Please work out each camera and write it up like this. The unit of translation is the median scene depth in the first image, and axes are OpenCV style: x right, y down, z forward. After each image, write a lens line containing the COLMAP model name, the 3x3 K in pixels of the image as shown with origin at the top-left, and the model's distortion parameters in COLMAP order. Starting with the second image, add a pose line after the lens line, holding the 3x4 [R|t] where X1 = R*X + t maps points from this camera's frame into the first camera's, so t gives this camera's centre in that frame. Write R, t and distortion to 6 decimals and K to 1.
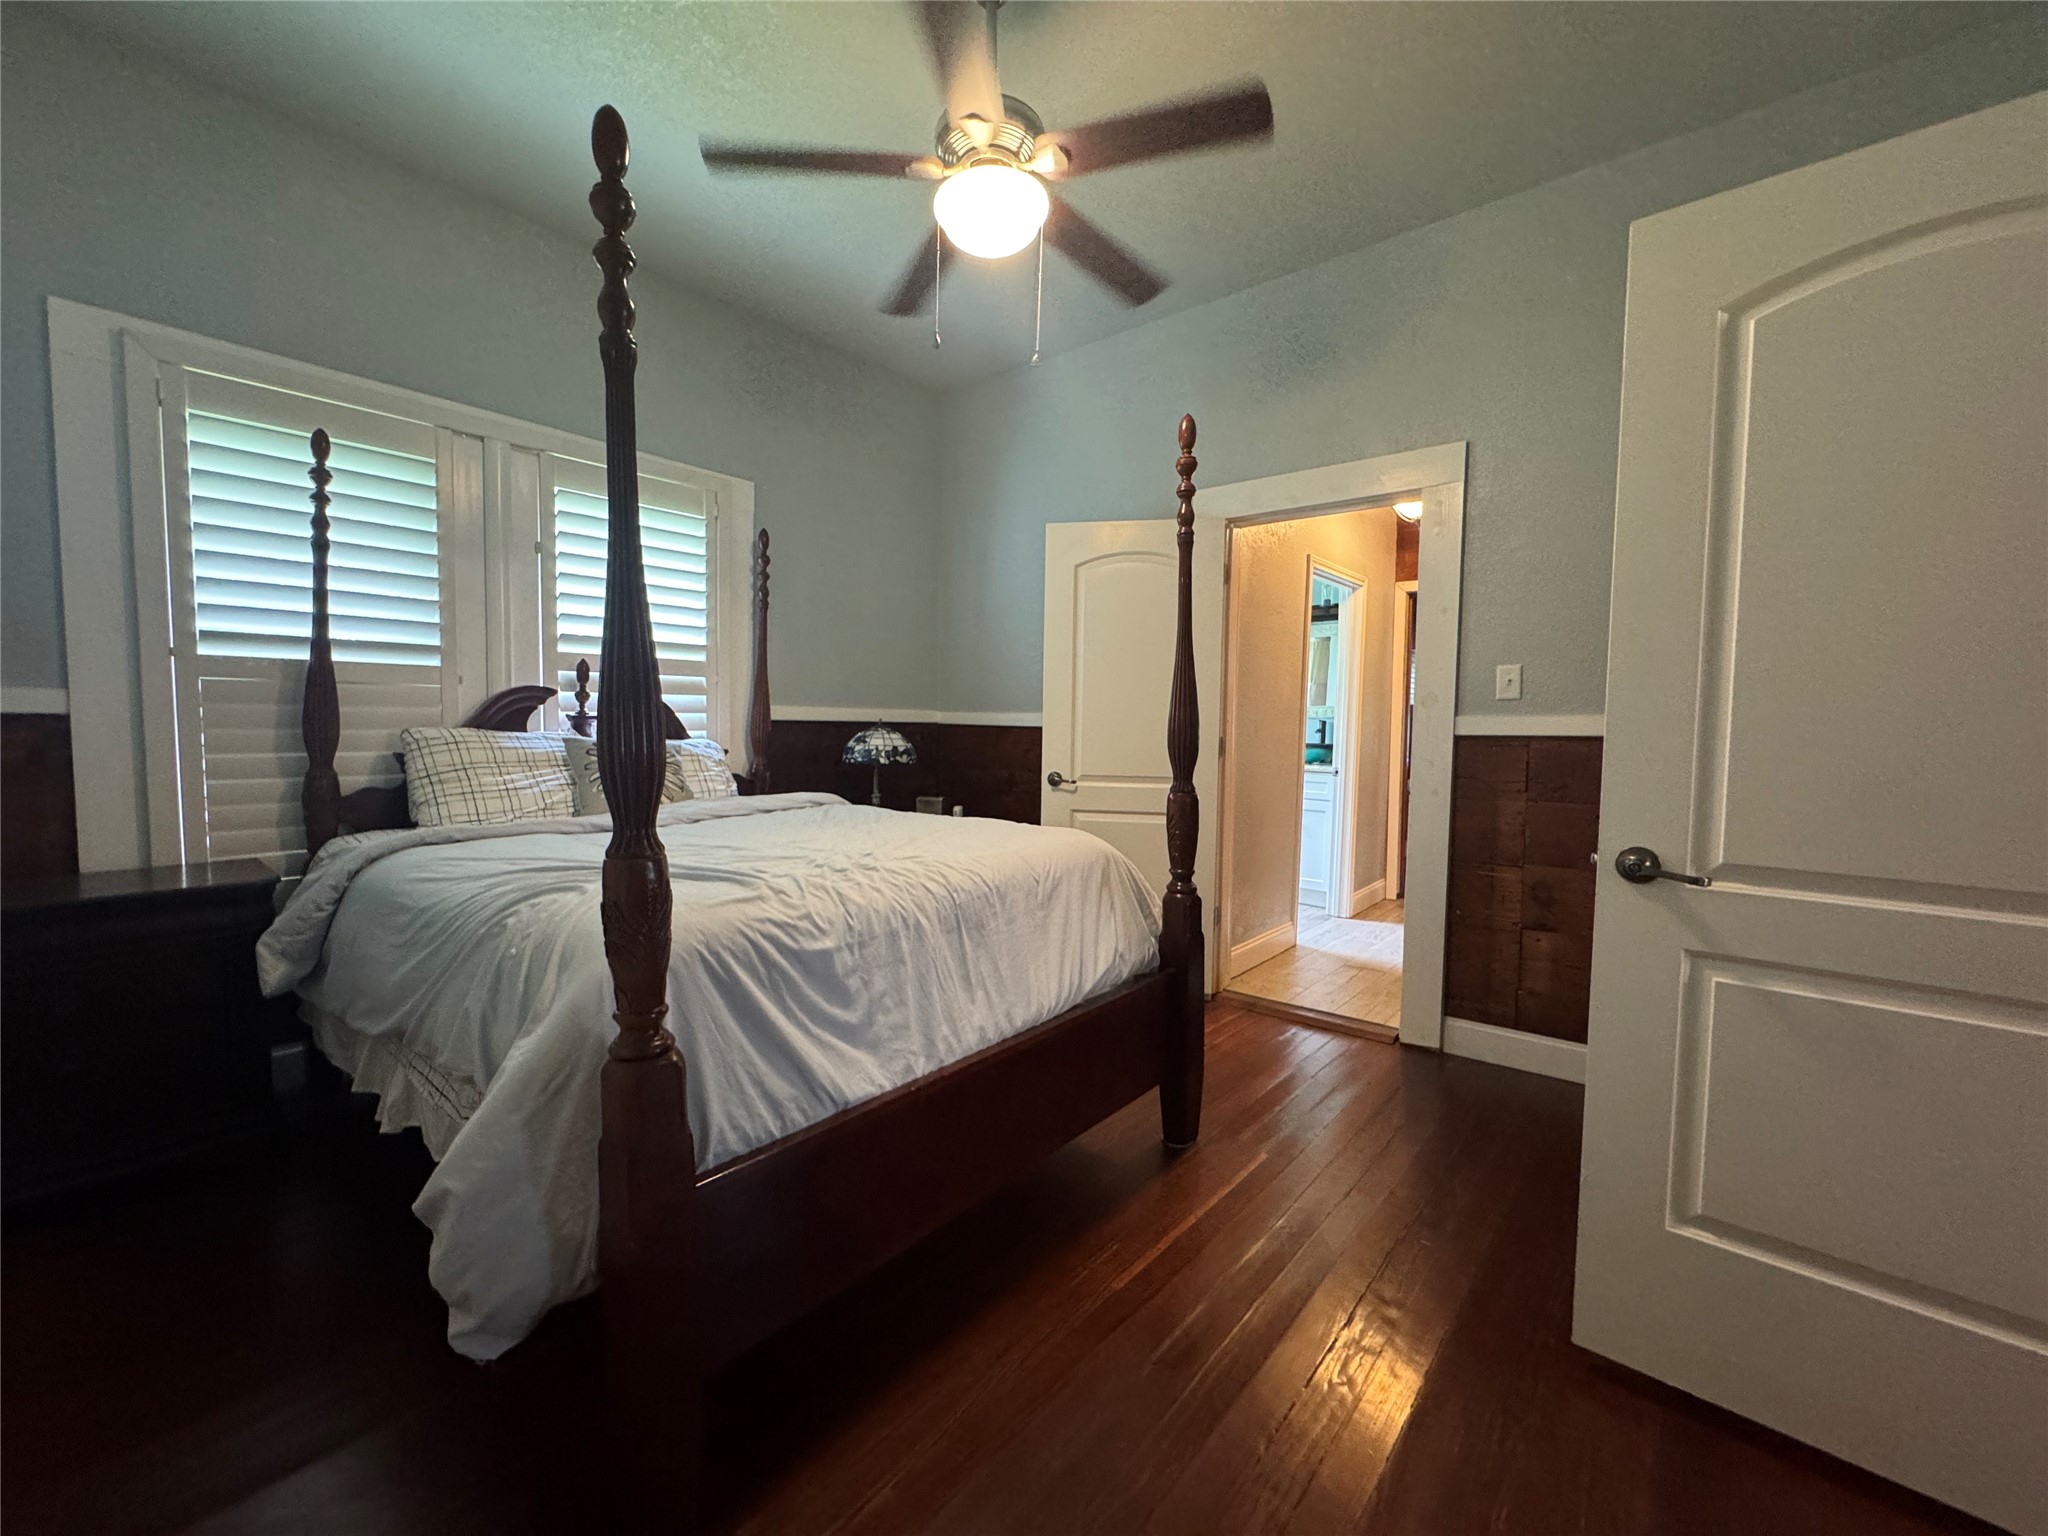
lens RADIAL K [[814.5, 0, 1015.2], [0, 814.5, 771.1], [0, 0, 1]] dist [-0.007277, -0.000055]
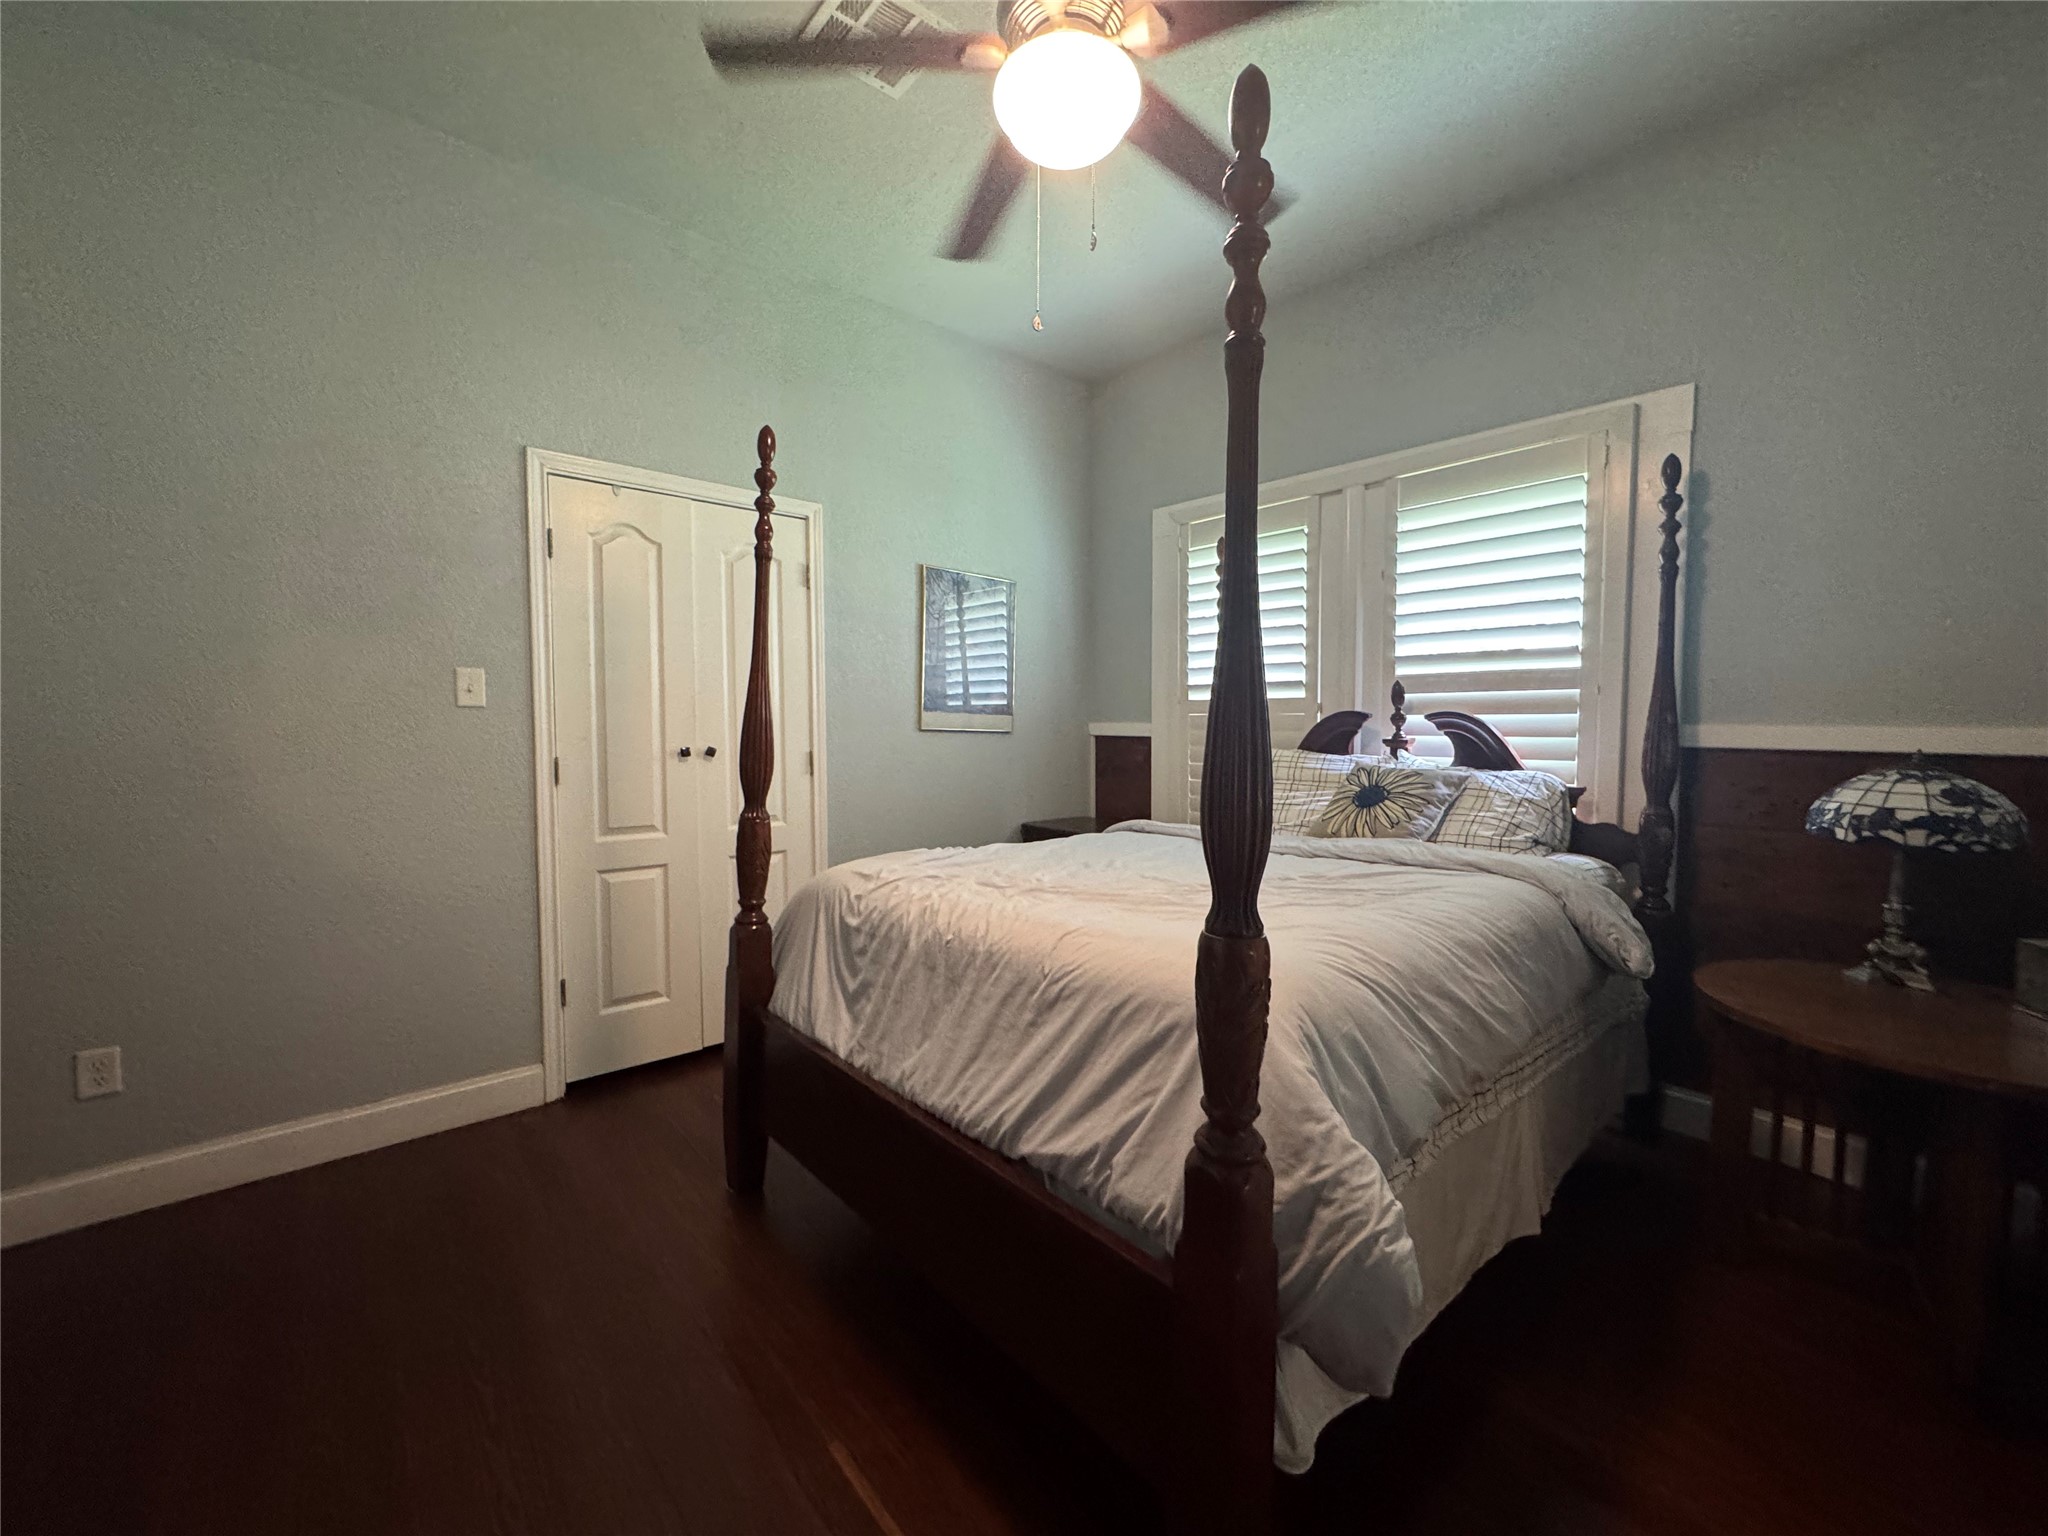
lens RADIAL K [[814.5, 0, 1015.0], [0, 814.5, 761.0], [0, 0, 1]] dist [-0.007277, -0.000055]
pose [[-0.153413, 0.033758, -0.987585, 0.495304], [-0.066062, 0.996830, 0.044336, -0.056741], [0.985951, 0.072044, -0.150696, 0.708514]]
